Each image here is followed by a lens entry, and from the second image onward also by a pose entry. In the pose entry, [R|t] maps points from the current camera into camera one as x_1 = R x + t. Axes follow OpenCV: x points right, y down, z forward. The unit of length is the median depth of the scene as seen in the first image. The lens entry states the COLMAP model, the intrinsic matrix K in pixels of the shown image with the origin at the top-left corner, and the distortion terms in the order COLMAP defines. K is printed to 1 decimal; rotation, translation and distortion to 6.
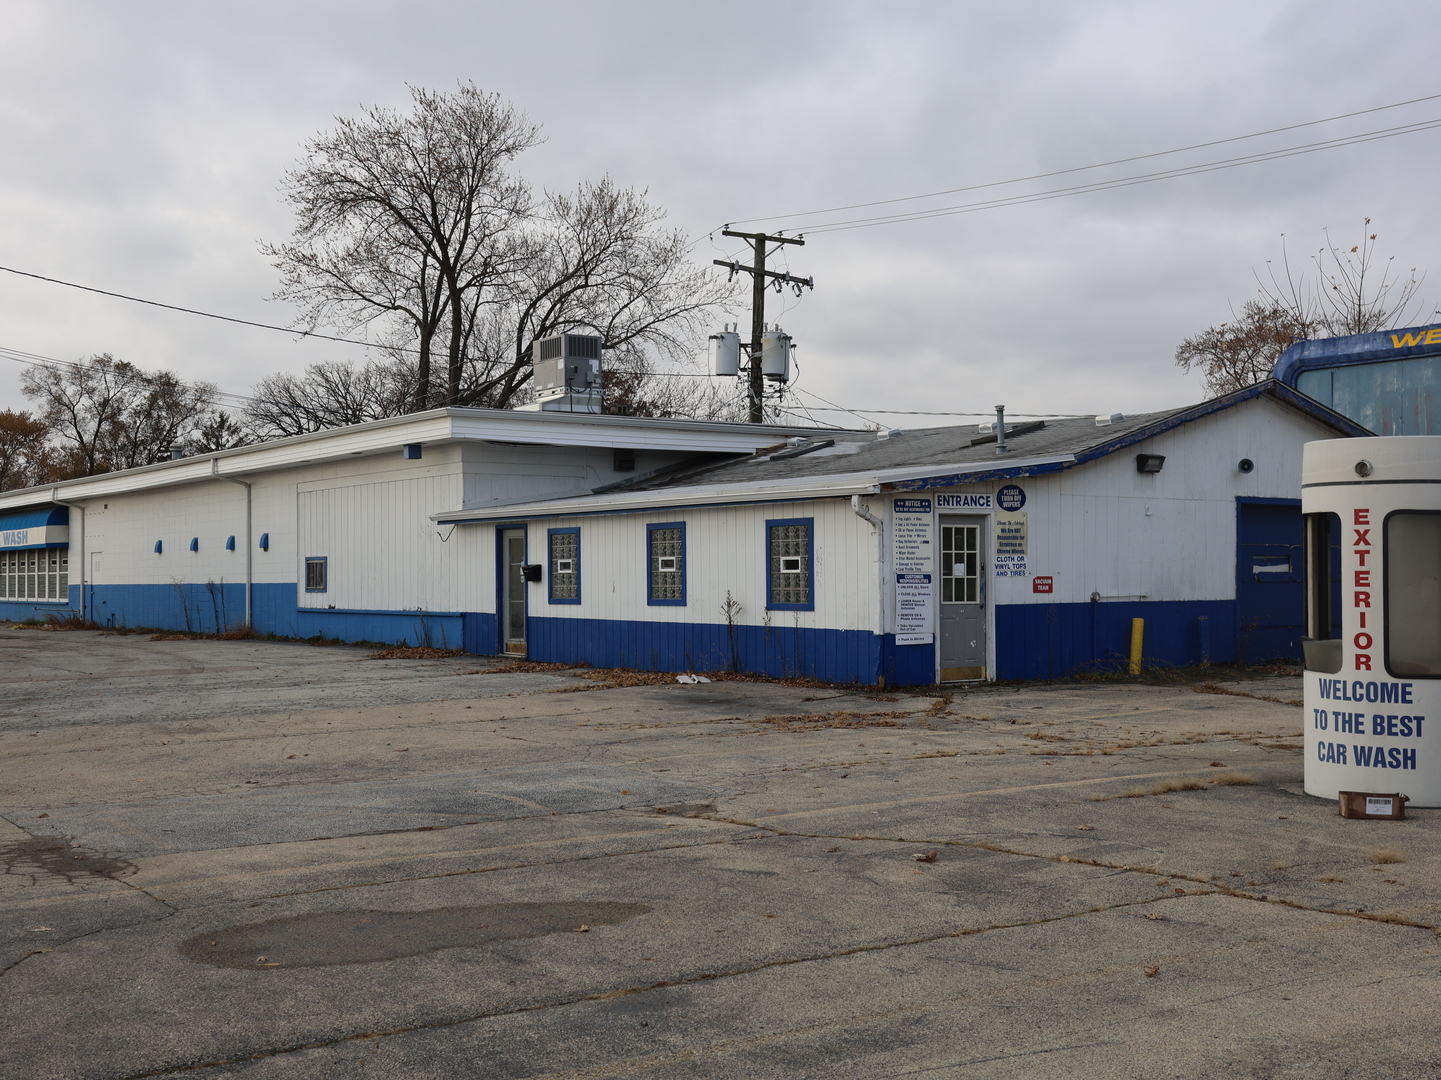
lens RADIAL K [[1669.9, 0, 720.5], [0, 1669.9, 538.4], [0, 0, 1]] dist [0.008332, 0.000000]
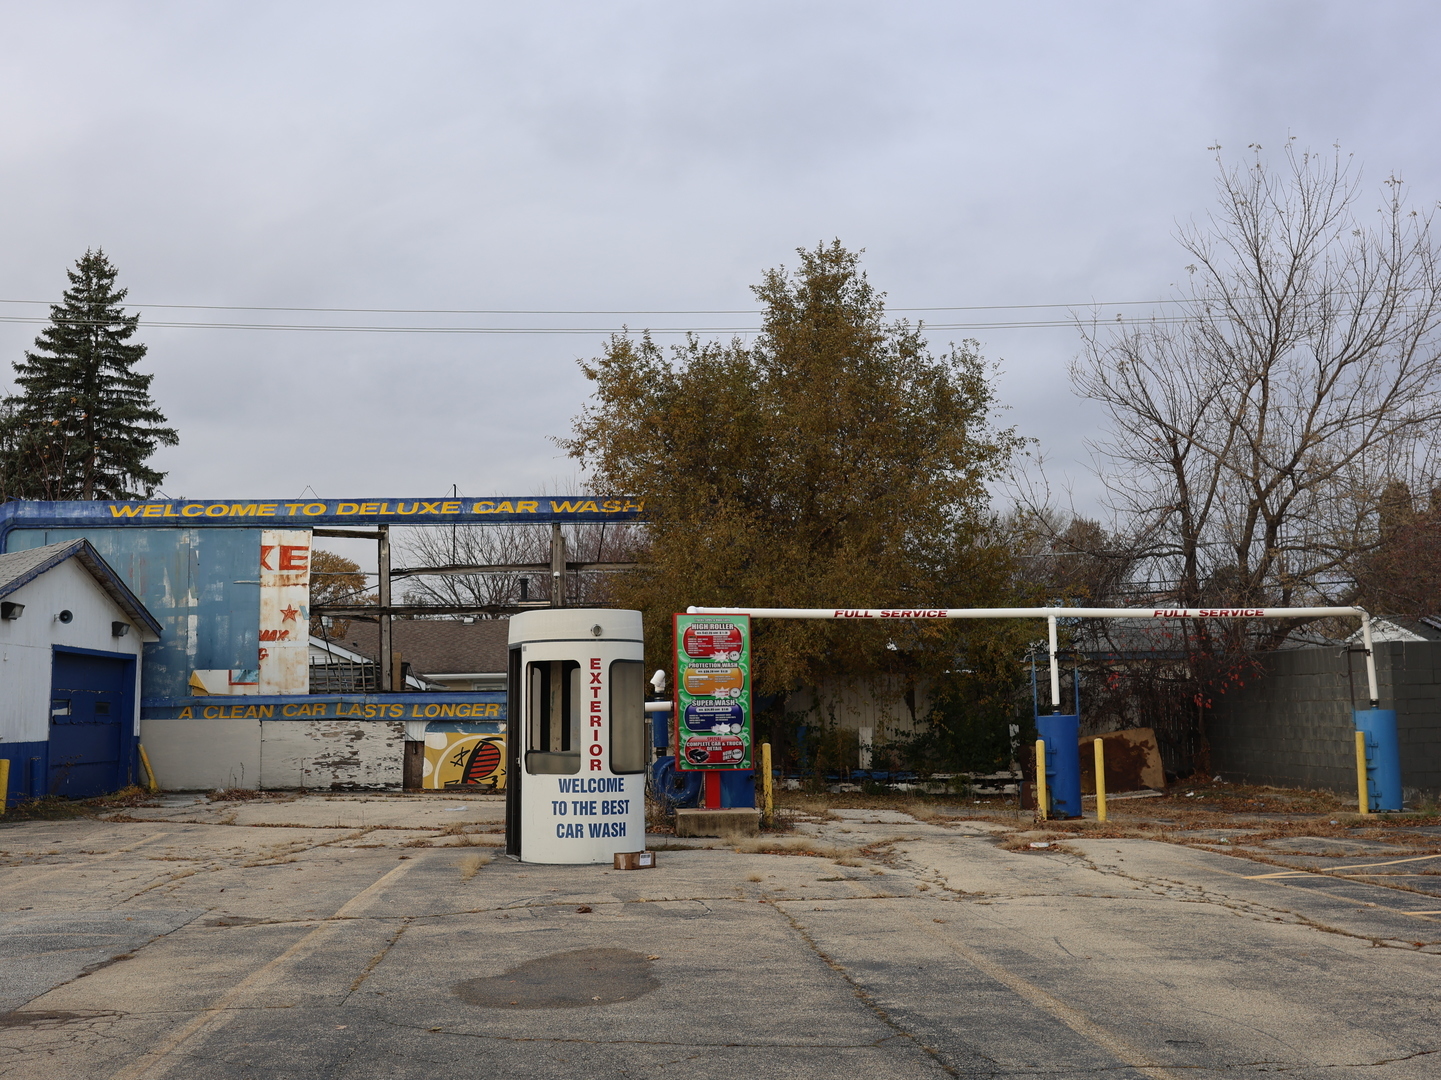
lens RADIAL K [[1641.0, 0, 721.9], [0, 1641.0, 543.4], [0, 0, 1]] dist [0.004988, 0.000000]
pose [[0.518277, 0.079894, 0.851473, -0.427214], [-0.002227, 0.995749, -0.092076, 0.007600], [-0.855210, 0.045824, 0.516252, 0.091201]]
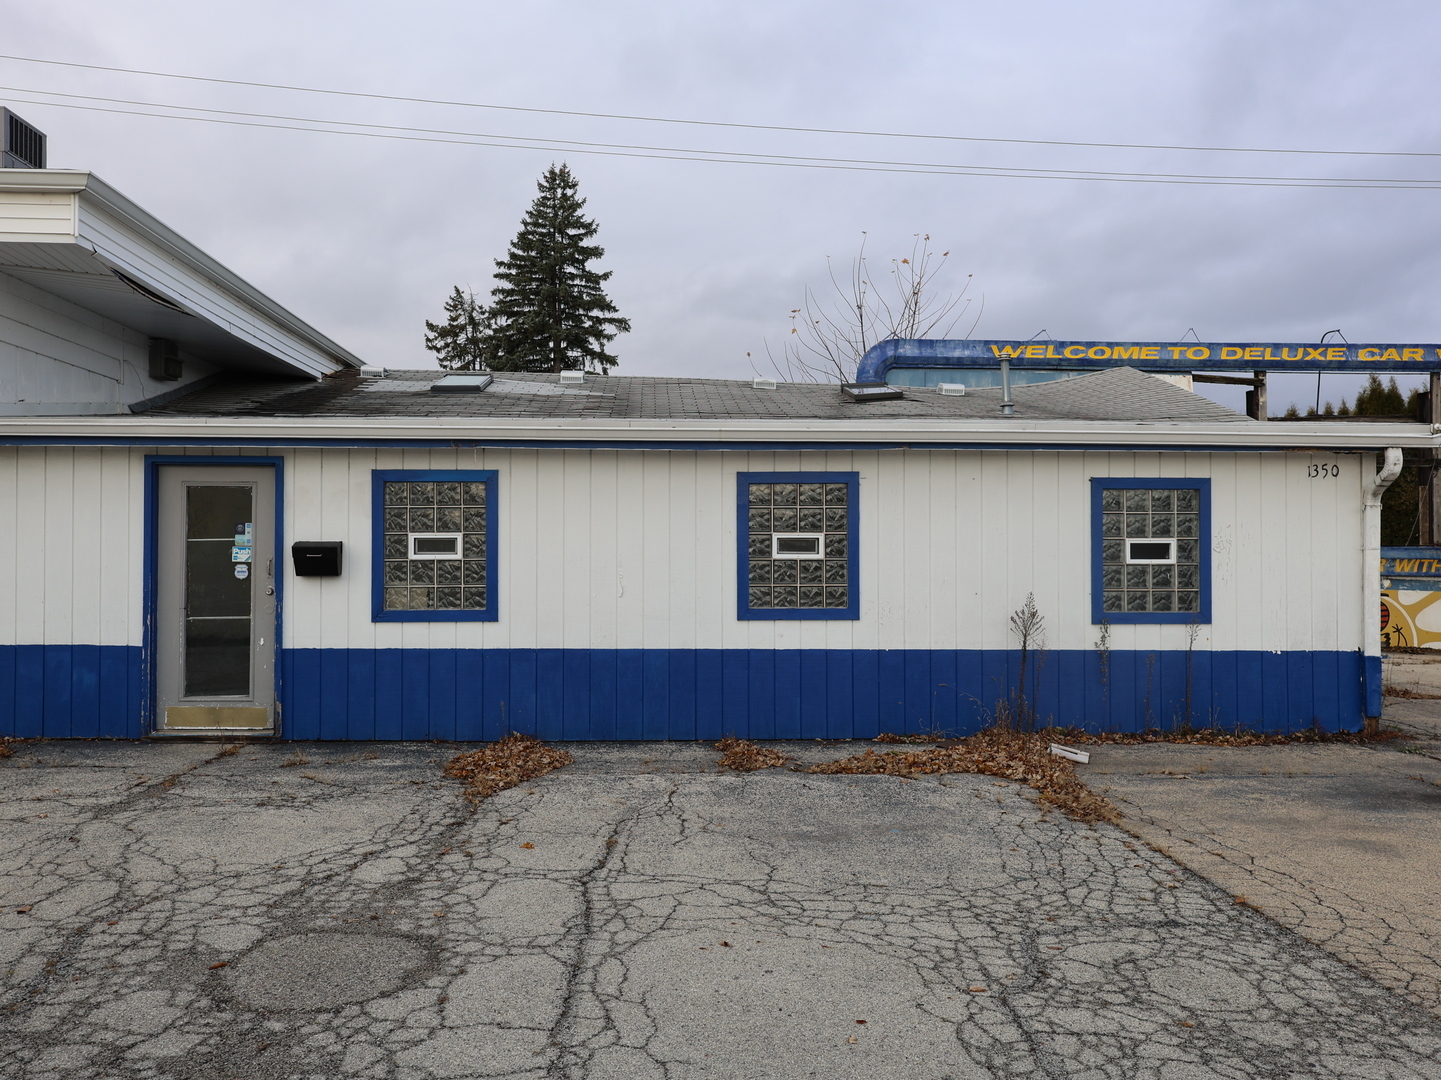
lens RADIAL K [[1182.0, 0, 719.7], [0, 1182.0, 540.4], [0, 0, 1]] dist [0.001307, 0.008531]
pose [[0.547055, 0.017711, 0.836909, -0.439393], [-0.023392, 0.999709, -0.005866, 0.018992], [-0.836770, -0.016368, 0.547310, 0.934902]]
